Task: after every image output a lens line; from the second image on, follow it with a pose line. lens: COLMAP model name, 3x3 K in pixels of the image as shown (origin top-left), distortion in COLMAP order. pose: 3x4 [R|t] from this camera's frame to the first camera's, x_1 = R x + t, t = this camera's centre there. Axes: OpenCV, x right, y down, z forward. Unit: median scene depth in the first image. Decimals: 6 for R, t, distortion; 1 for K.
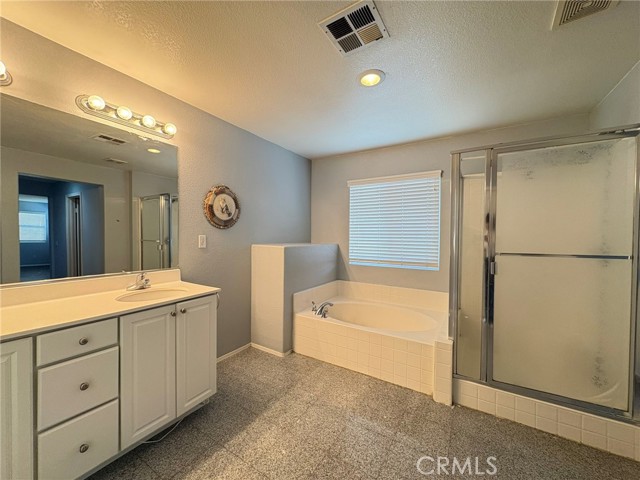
lens RADIAL K [[255.5, 0, 319.6], [0, 255.5, 242.0], [0, 0, 1]] dist [0.002102, -0.000146]
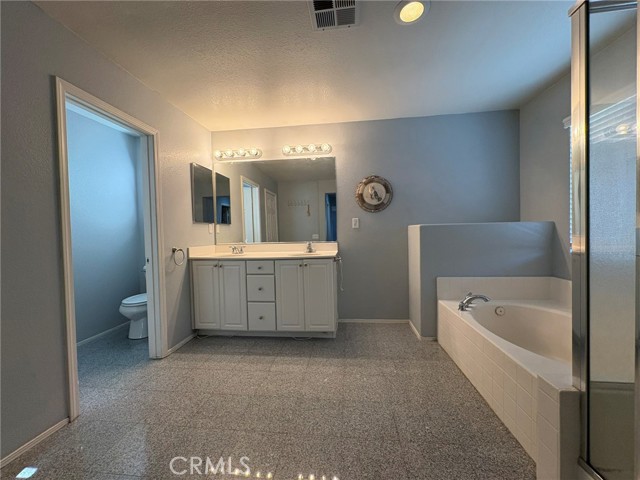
lens RADIAL K [[255.5, 0, 318.4], [0, 255.5, 242.3], [0, 0, 1]] dist [0.002102, -0.000146]
pose [[0.420654, 0.011555, -0.907147, 0.628158], [0.004067, 0.999885, 0.014622, 0.074750], [0.907212, -0.009840, 0.420559, 0.279551]]
